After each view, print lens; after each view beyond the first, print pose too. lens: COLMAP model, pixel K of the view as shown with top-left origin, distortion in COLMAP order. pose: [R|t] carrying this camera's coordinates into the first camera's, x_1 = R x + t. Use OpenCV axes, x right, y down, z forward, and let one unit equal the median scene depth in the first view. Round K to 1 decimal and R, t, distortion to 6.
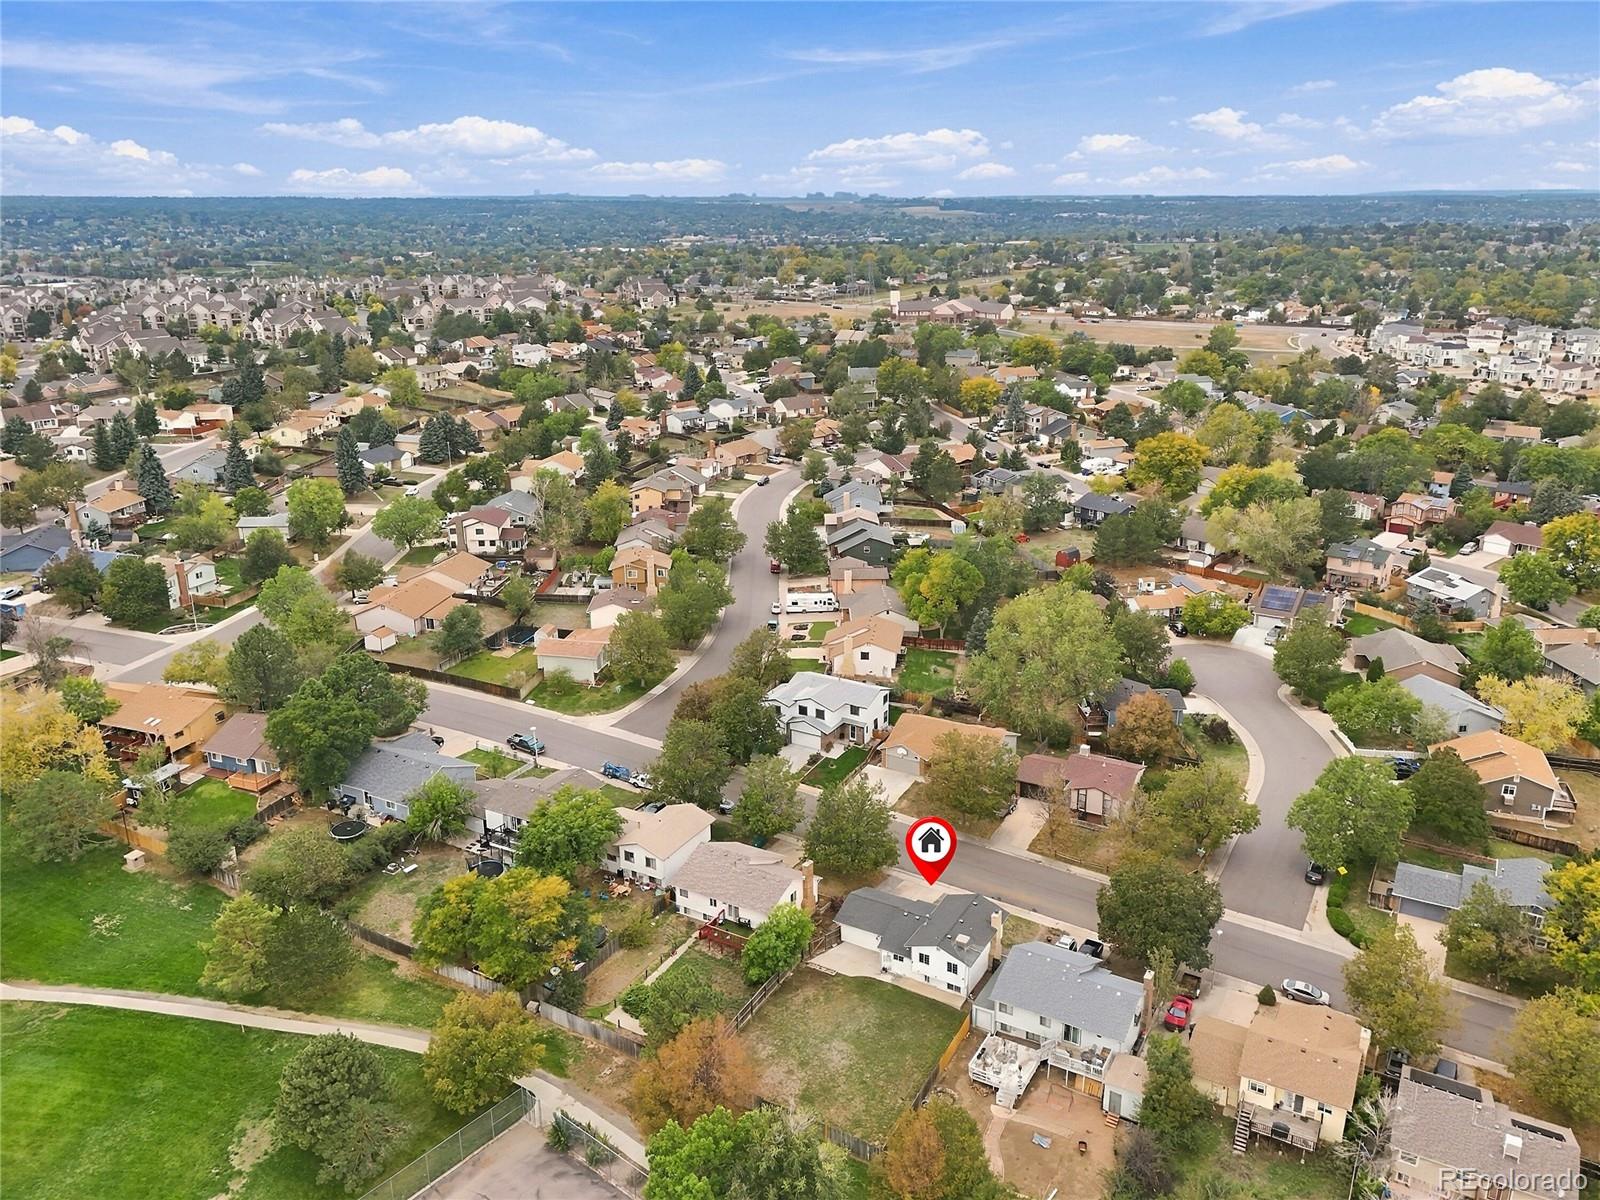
lens RADIAL K [[1192.3, 0, 809.8], [0, 1192.3, 598.8], [0, 0, 1]] dist [0.085209, -0.079386]
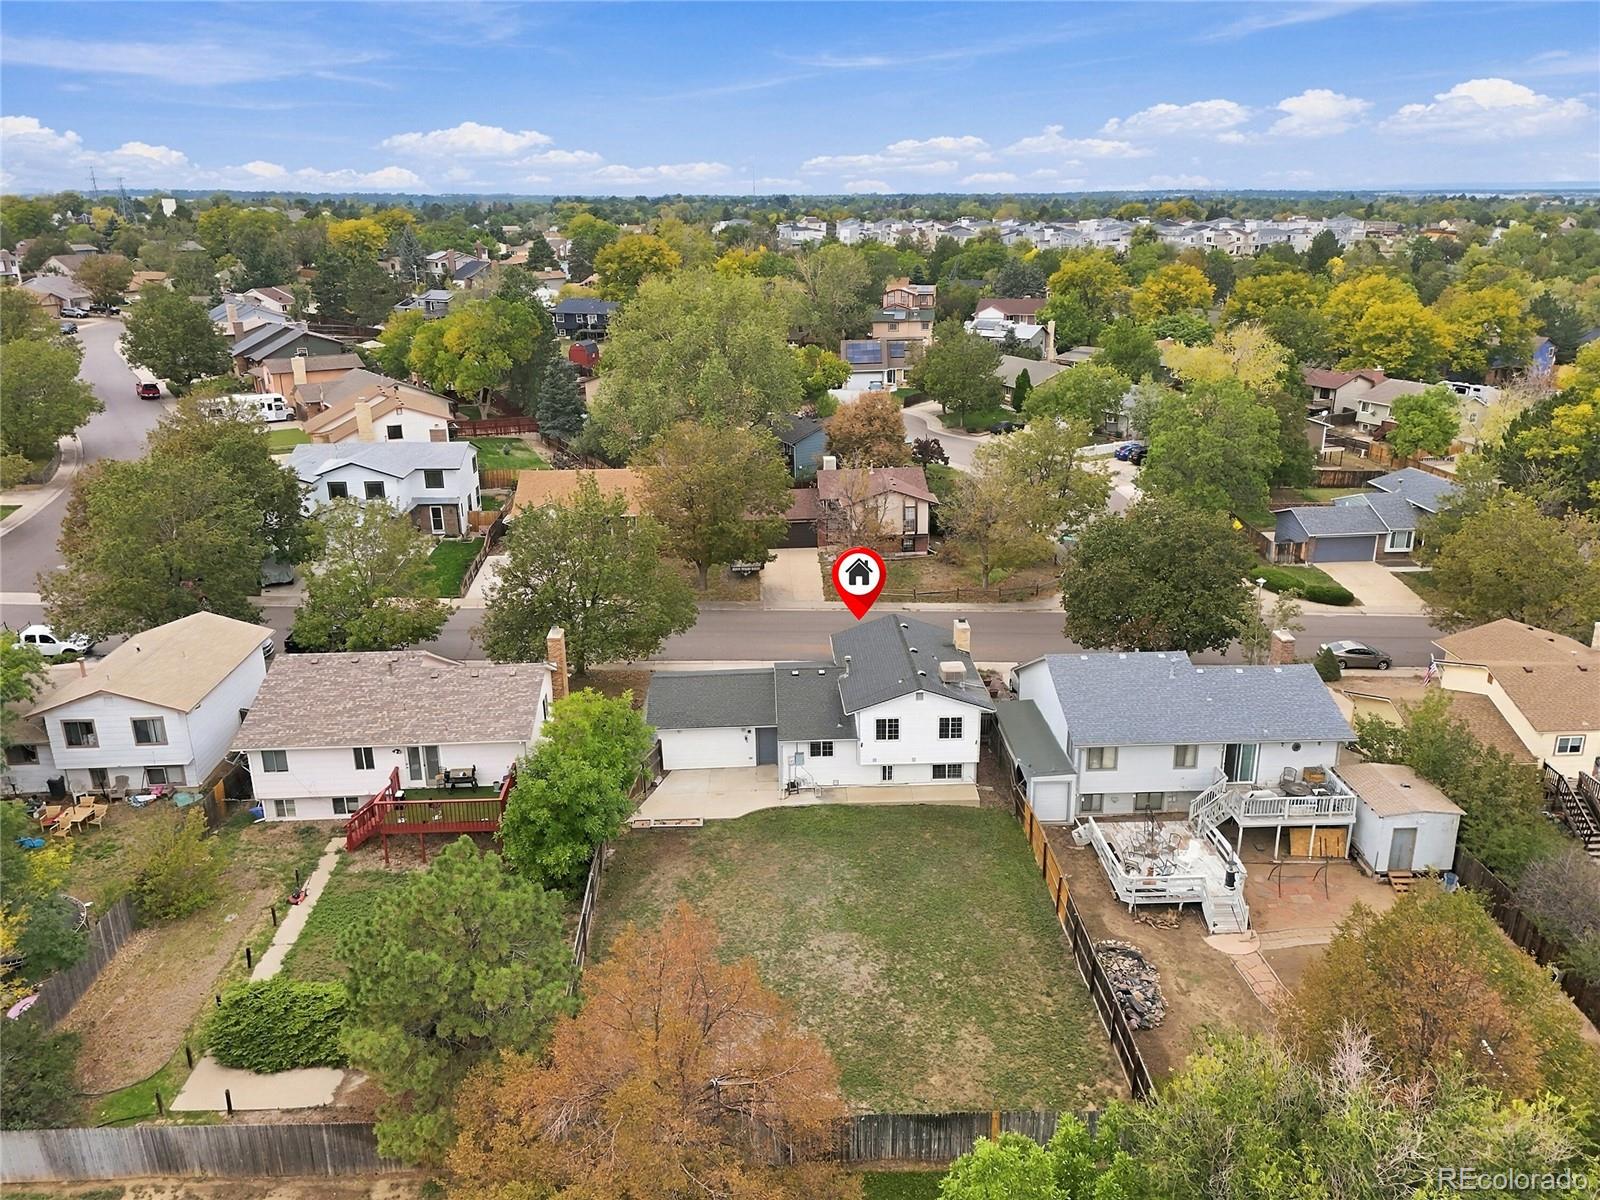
lens RADIAL K [[1182.8, 0, 805.5], [0, 1182.8, 595.1], [0, 0, 1]] dist [0.088475, -0.099712]
pose [[0.845281, -0.173101, 0.505506, -0.158875], [0.171396, 0.983916, 0.050324, 0.215021], [-0.506087, 0.044104, 0.861354, 0.600343]]
